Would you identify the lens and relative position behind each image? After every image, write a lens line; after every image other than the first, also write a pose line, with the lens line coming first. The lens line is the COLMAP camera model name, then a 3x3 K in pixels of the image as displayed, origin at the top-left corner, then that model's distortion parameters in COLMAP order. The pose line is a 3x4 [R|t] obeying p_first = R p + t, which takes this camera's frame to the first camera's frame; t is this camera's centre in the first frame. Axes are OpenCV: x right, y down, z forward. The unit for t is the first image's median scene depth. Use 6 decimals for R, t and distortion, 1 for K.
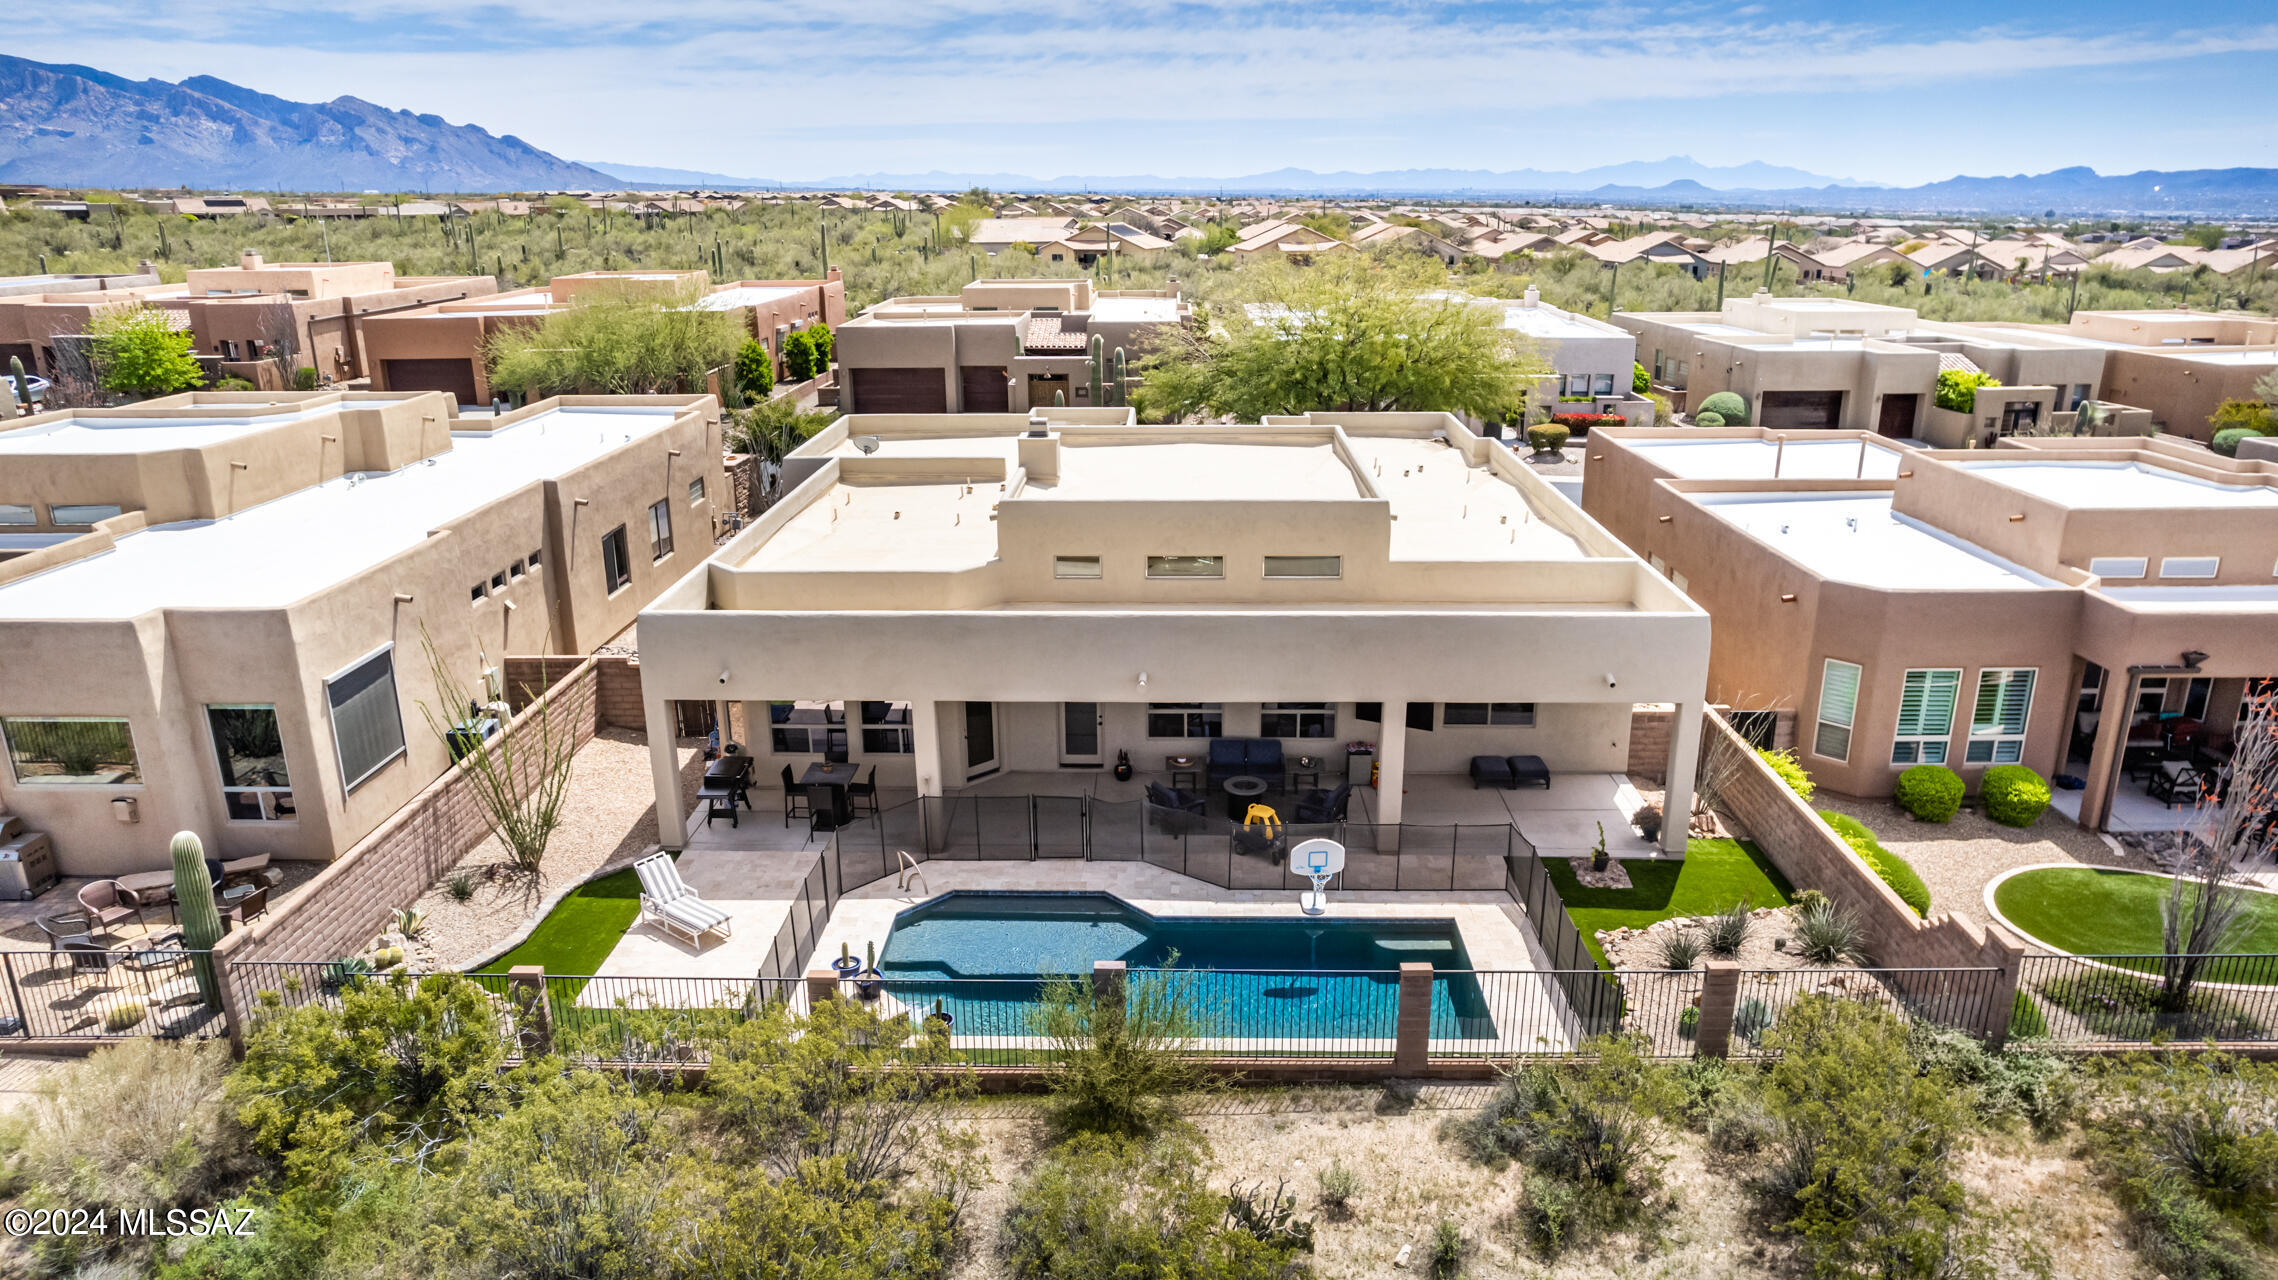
lens RADIAL K [[1466.0, 0, 1151.6], [0, 1466.0, 650.2], [0, 0, 1]] dist [-0.083296, 0.074023]
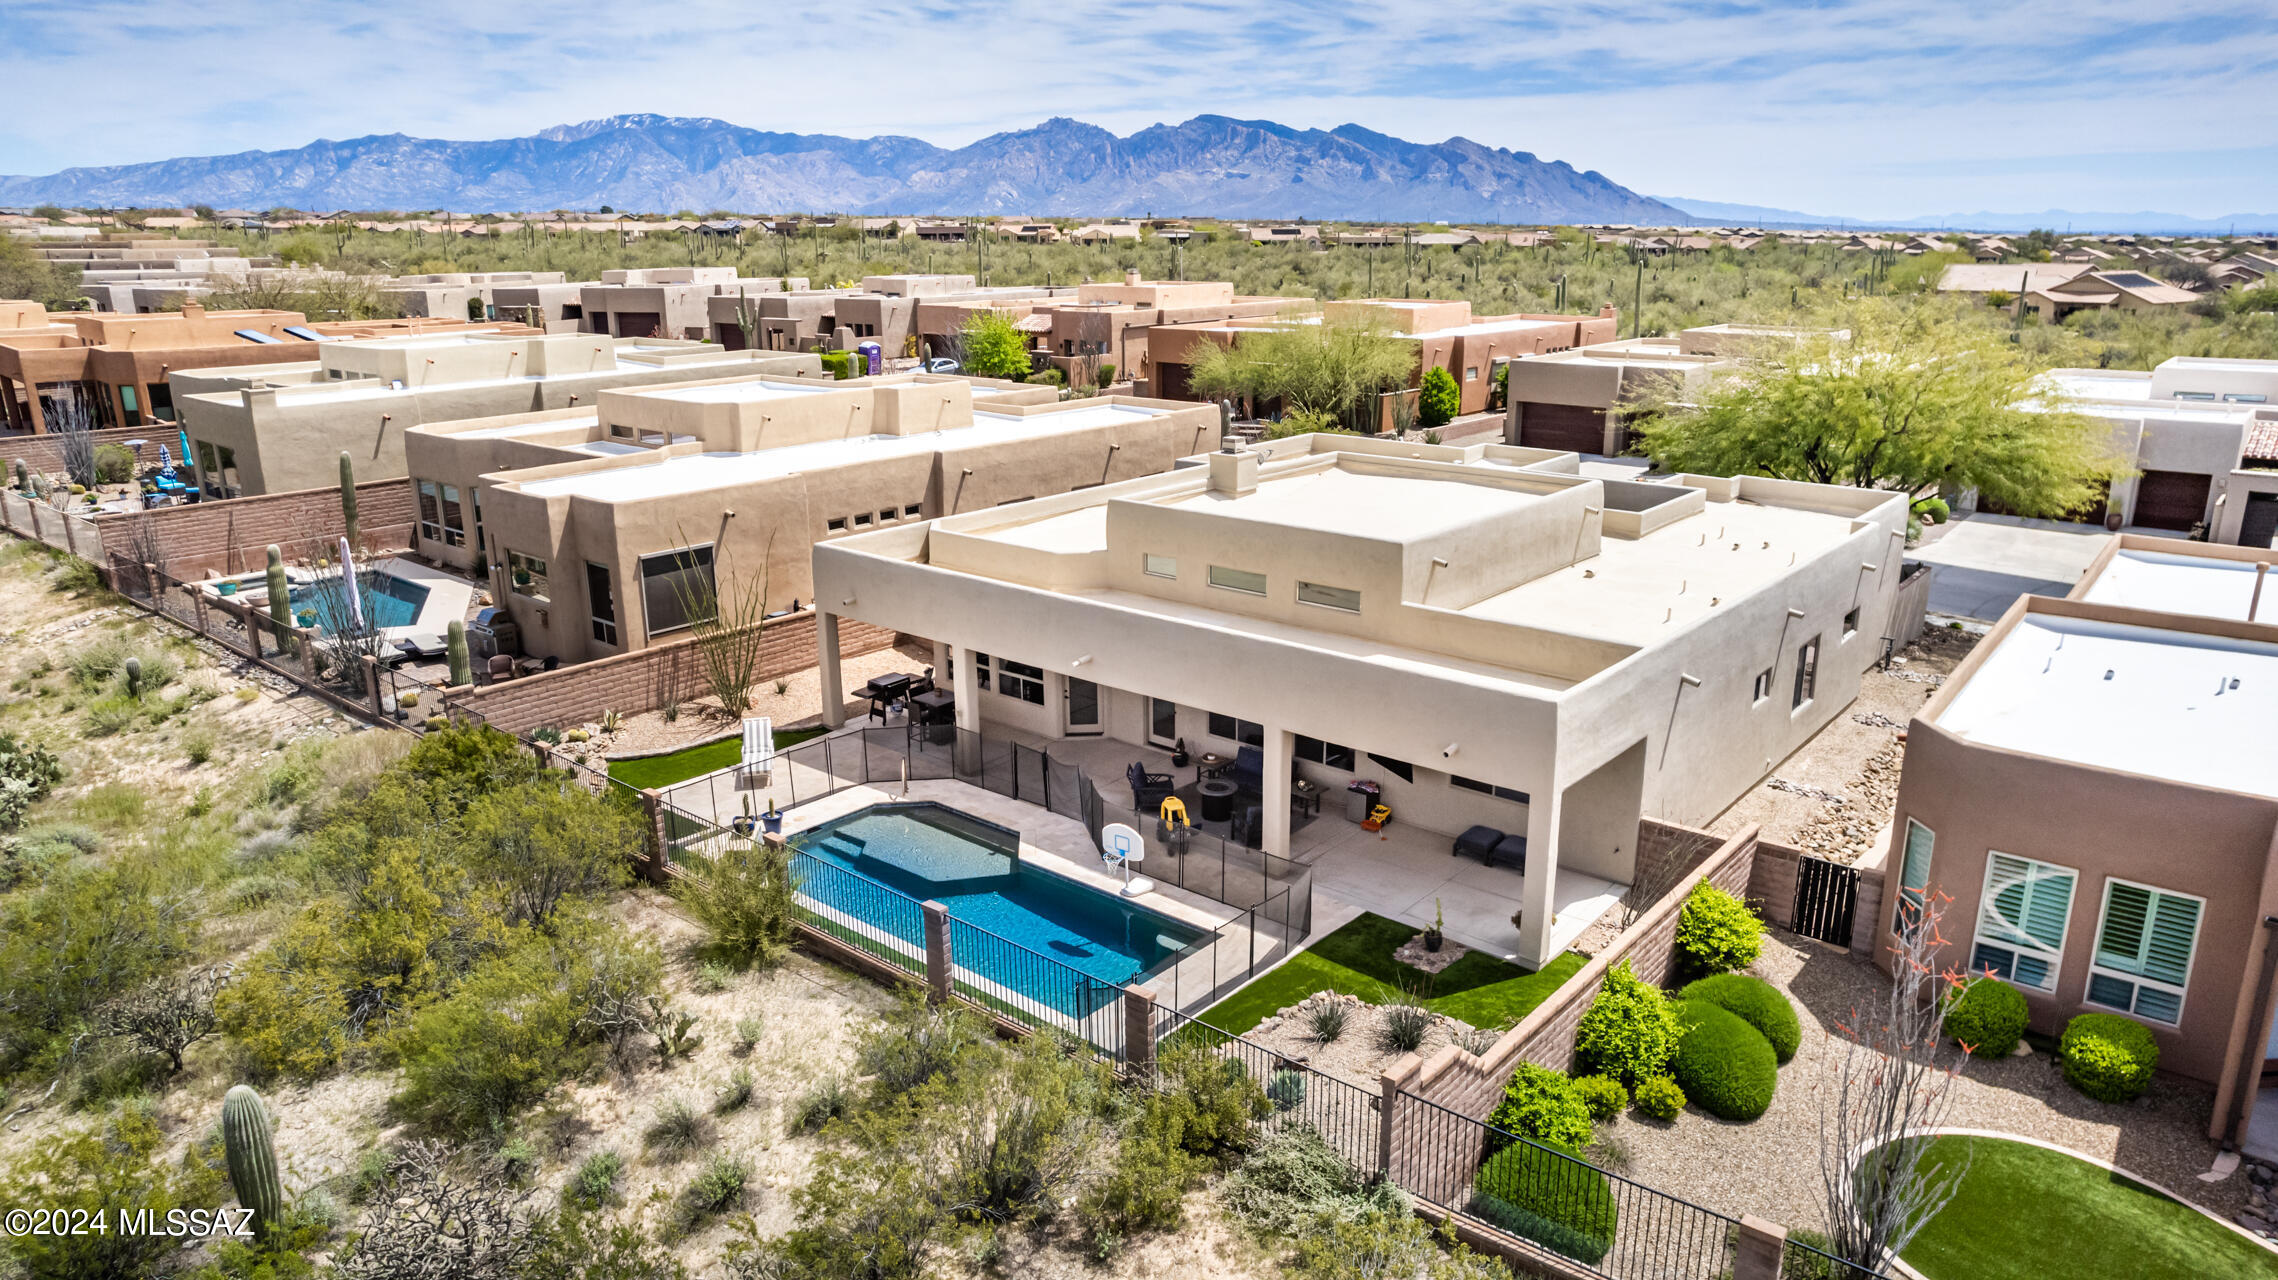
lens RADIAL K [[1466.0, 0, 1151.6], [0, 1466.0, 650.2], [0, 0, 1]] dist [-0.083296, 0.074023]
pose [[0.774277, 0.176174, -0.607830, 0.051006], [-0.189685, 0.980917, 0.042681, -0.003257], [0.603750, 0.082250, 0.792919, 0.009127]]
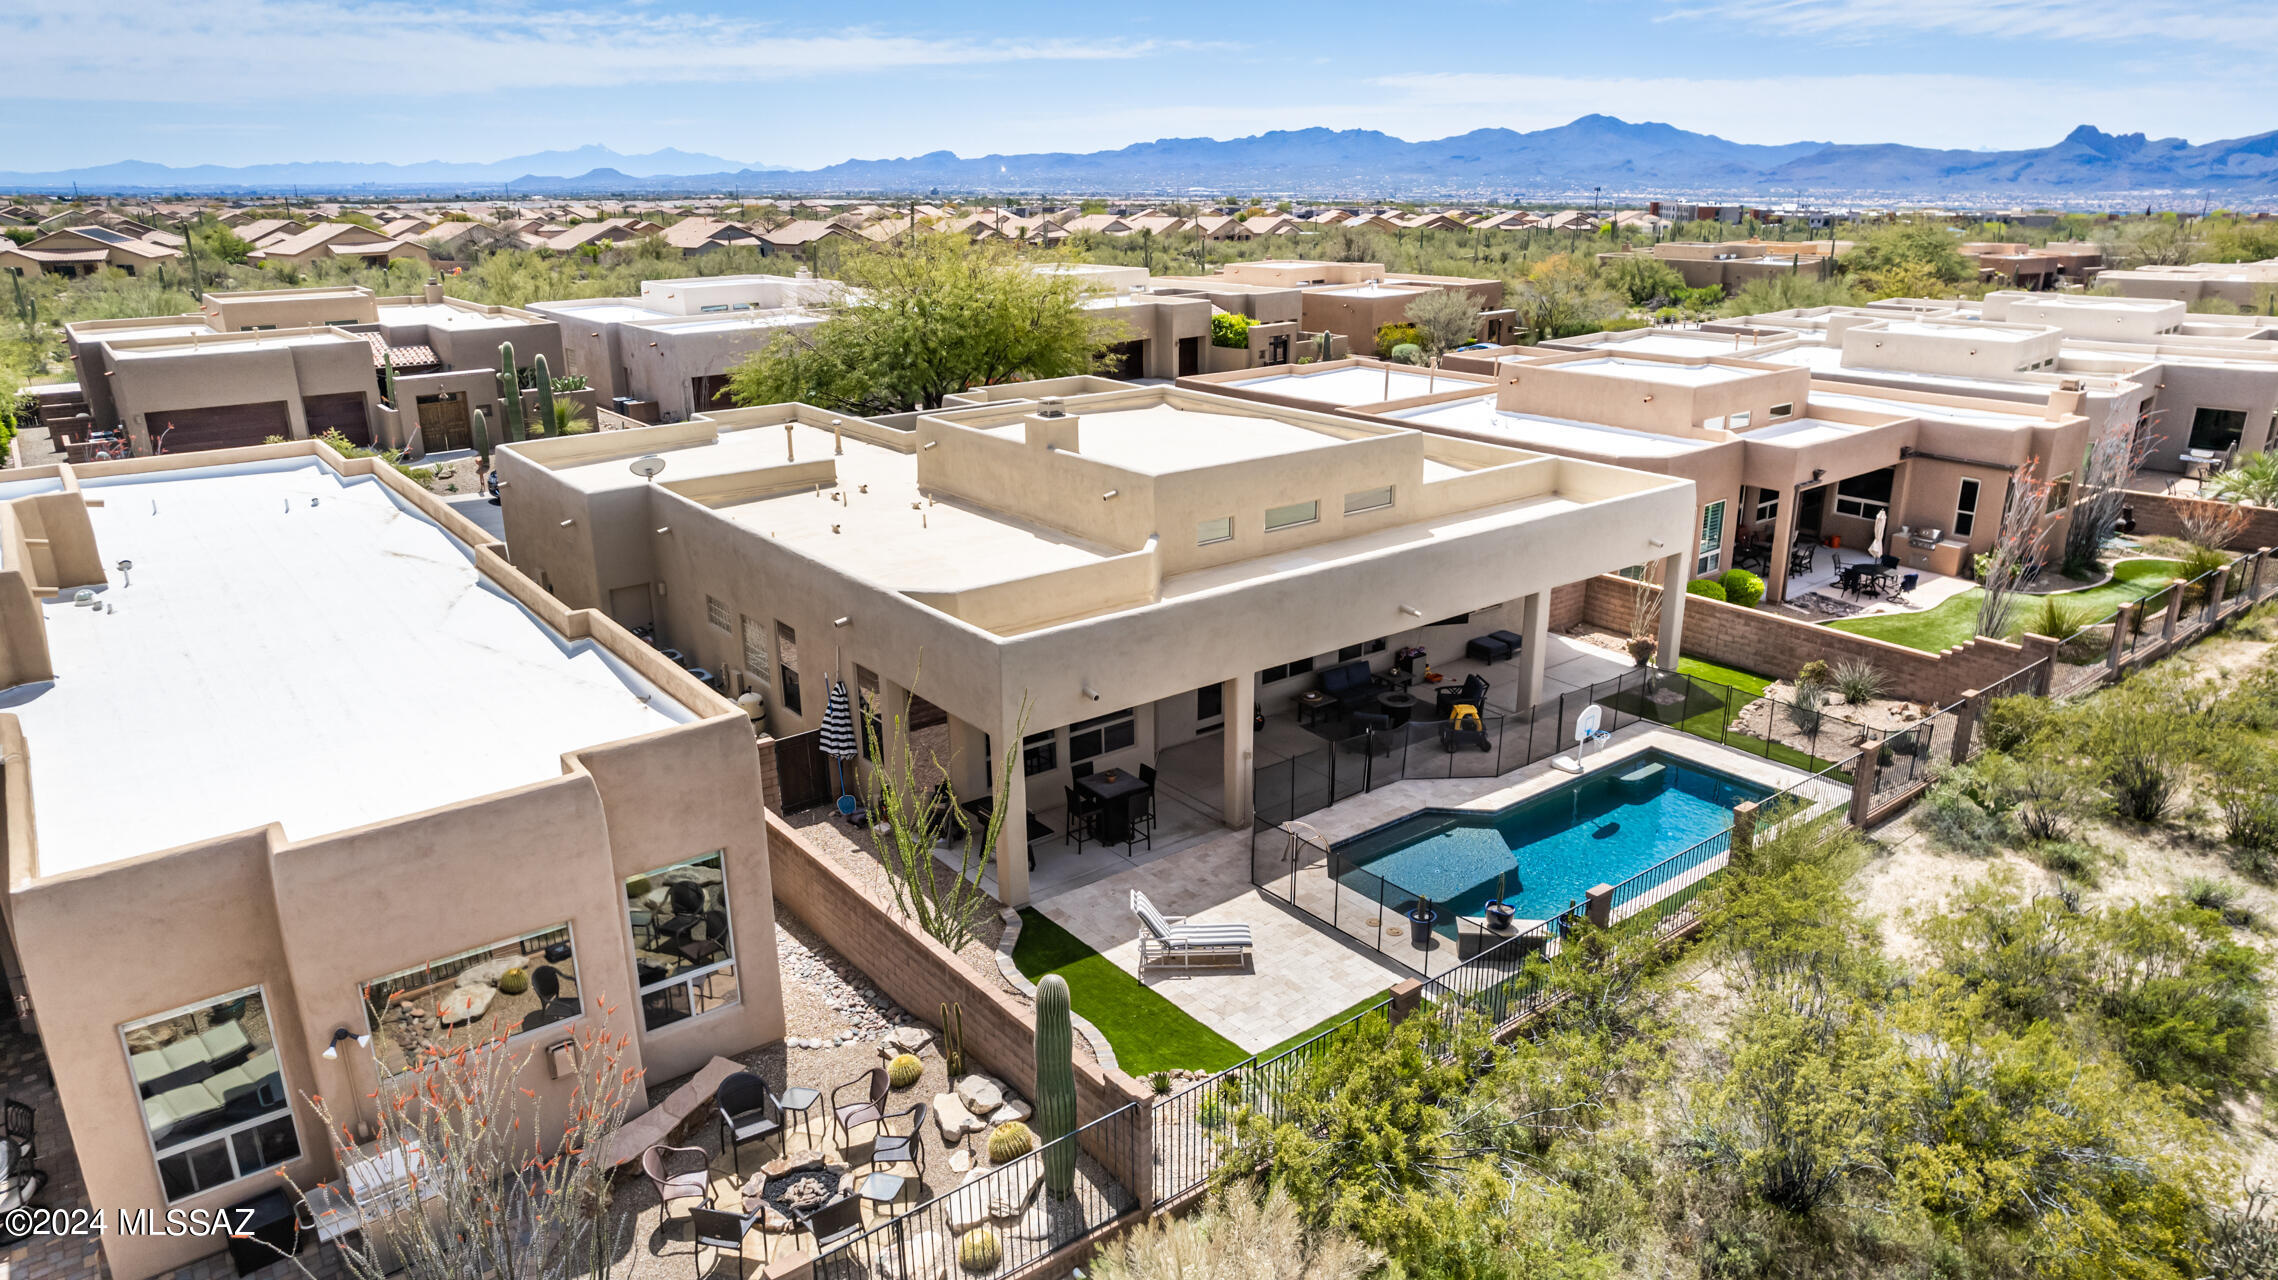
lens RADIAL K [[1464.5, 0, 1150.0], [0, 1464.5, 640.6], [0, 0, 1]] dist [-0.078924, 0.069512]
pose [[0.773304, -0.197234, 0.602578, -0.057195], [0.196443, 0.978150, 0.068065, -0.004854], [-0.602836, 0.065738, 0.795152, 0.018005]]
